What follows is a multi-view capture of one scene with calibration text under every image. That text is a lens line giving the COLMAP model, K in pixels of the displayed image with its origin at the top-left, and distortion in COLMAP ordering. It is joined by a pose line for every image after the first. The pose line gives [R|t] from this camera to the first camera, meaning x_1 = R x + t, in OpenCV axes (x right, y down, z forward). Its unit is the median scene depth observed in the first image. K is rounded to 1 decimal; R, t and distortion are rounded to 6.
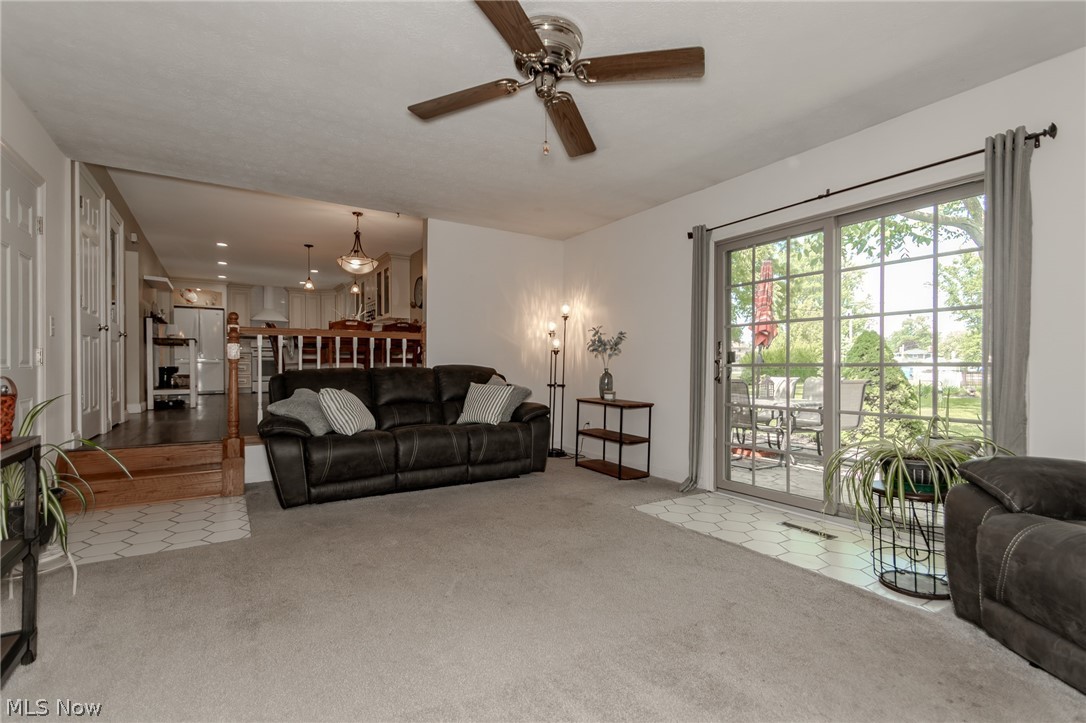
lens RADIAL K [[512.9, 0, 538.3], [0, 512.9, 369.2], [0, 0, 1]] dist [0.003247, 0.003265]
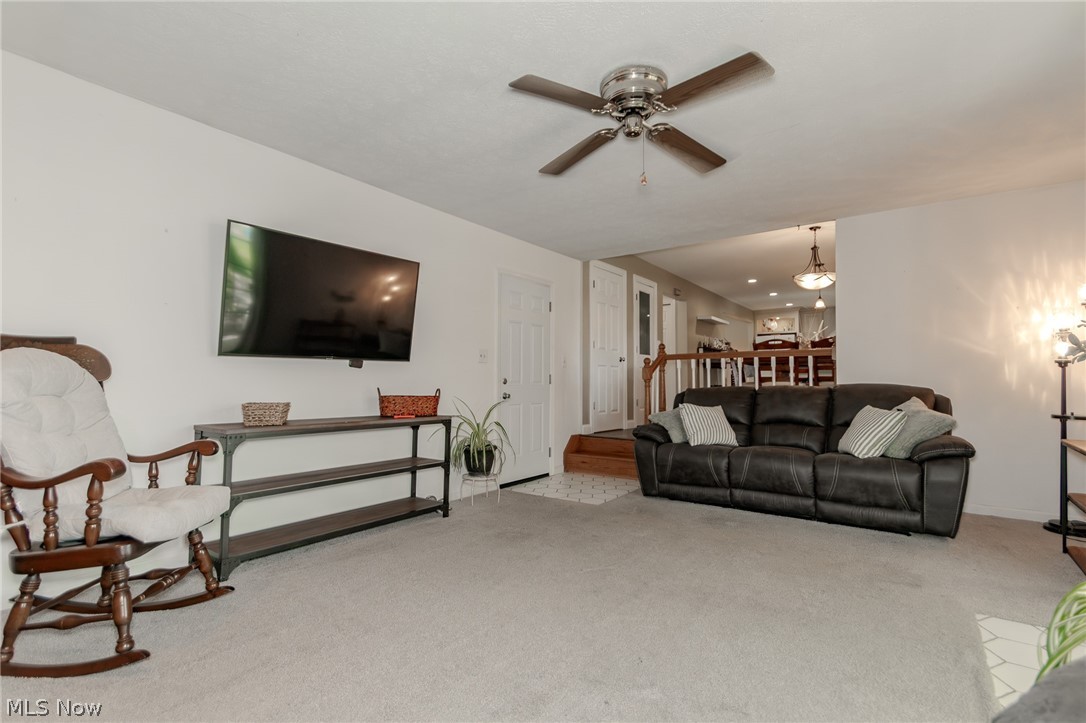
lens RADIAL K [[512.9, 0, 537.8], [0, 512.9, 365.2], [0, 0, 1]] dist [0.003247, 0.003265]
pose [[0.357375, -0.032848, -0.933383, 0.375672], [-0.011066, 0.999162, -0.039399, 0.000312], [0.933895, 0.024409, 0.356712, 0.178906]]
